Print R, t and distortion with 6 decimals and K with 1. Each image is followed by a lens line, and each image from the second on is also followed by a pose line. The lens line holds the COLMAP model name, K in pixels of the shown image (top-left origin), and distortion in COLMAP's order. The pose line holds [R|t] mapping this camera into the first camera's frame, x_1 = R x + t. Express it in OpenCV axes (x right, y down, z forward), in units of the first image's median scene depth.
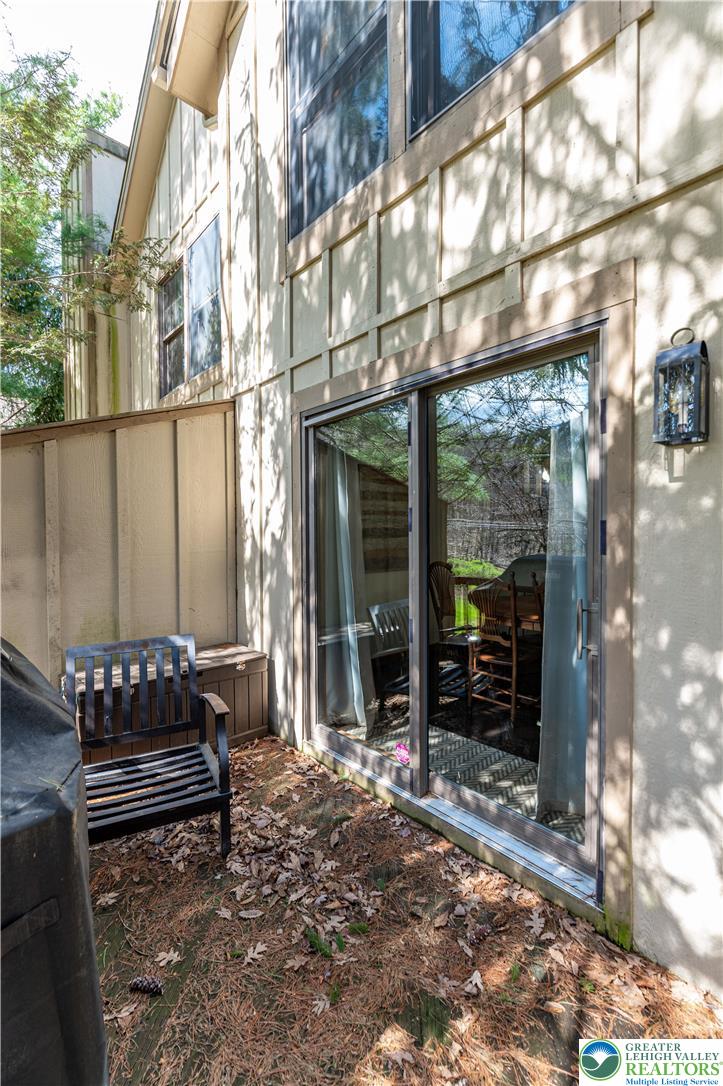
lens RADIAL K [[476.1, 0, 363.5], [0, 476.1, 539.6], [0, 0, 1]] dist [0.002611, -0.000503]
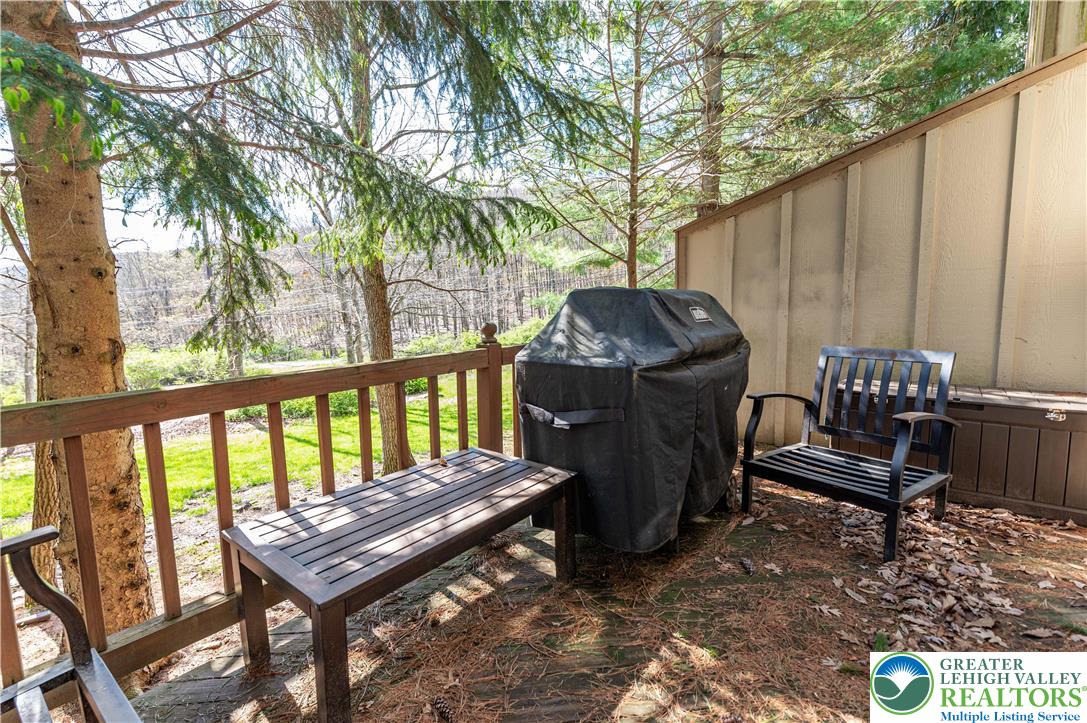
lens RADIAL K [[492.7, 0, 540.5], [0, 492.7, 361.9], [0, 0, 1]] dist [0.003642, 0.000346]
pose [[0.154655, 0.126033, -0.979897, 0.453460], [0.000078, 0.991828, 0.127580, 0.111540], [0.987969, -0.019807, 0.153381, 0.132639]]
